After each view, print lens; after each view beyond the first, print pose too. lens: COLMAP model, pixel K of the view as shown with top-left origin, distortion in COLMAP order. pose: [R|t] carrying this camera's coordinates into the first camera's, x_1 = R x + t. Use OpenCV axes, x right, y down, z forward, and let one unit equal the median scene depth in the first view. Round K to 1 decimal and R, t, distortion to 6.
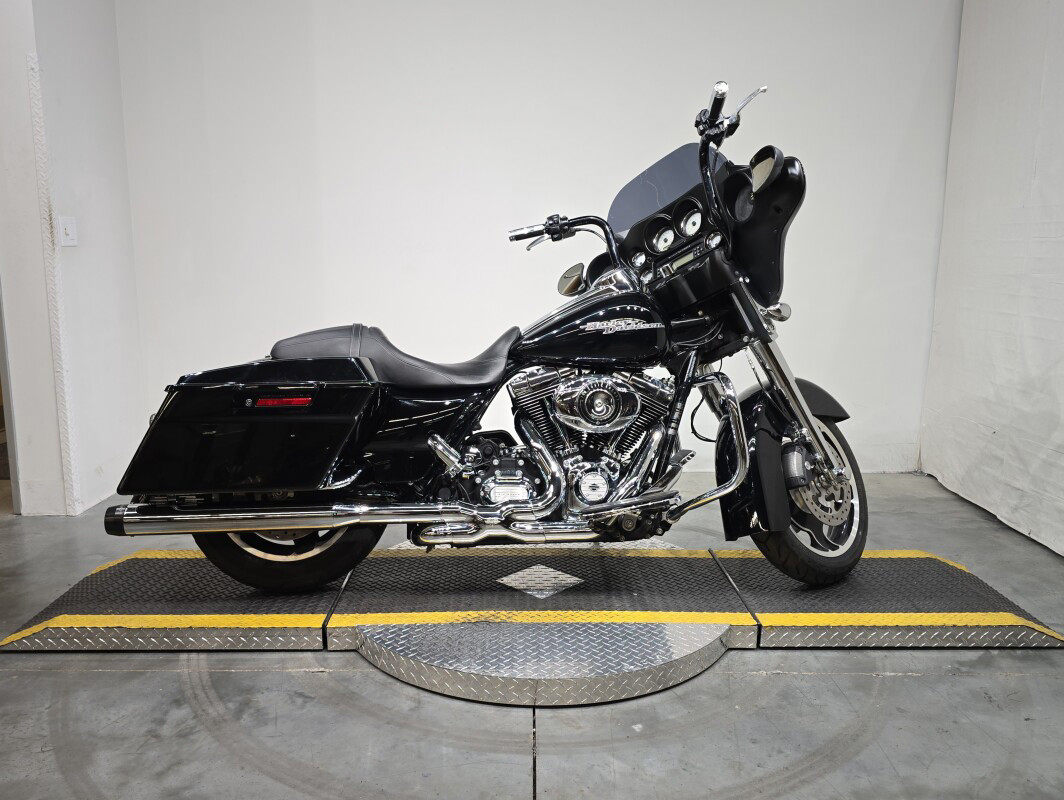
lens RADIAL K [[845.5, 0, 533.6], [0, 845.5, 399.9], [0, 0, 1]] dist [0.010023, 0.001046]
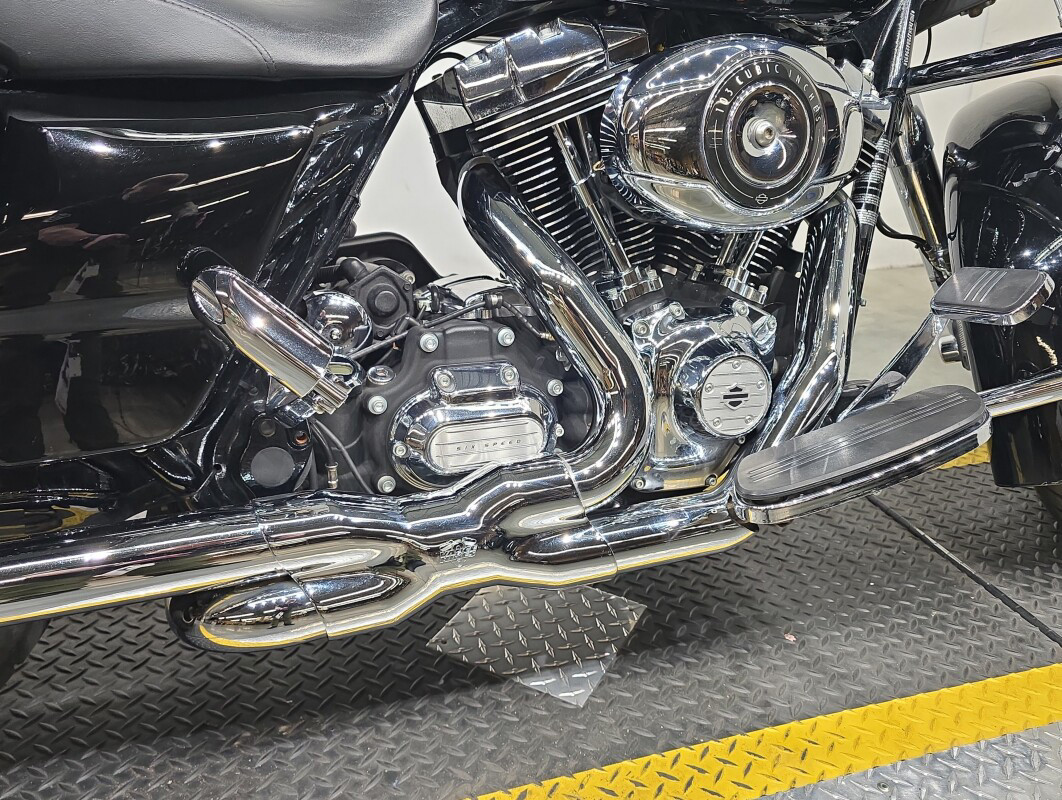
lens RADIAL K [[861.6, 0, 531.0], [0, 861.6, 400.0], [0, 0, 1]] dist [0.012032, -0.002471]
pose [[0.954324, -0.099879, 0.281584, -0.097764], [0.027573, 0.967888, 0.249866, 0.016469], [-0.297498, -0.230689, 0.926433, 0.677536]]
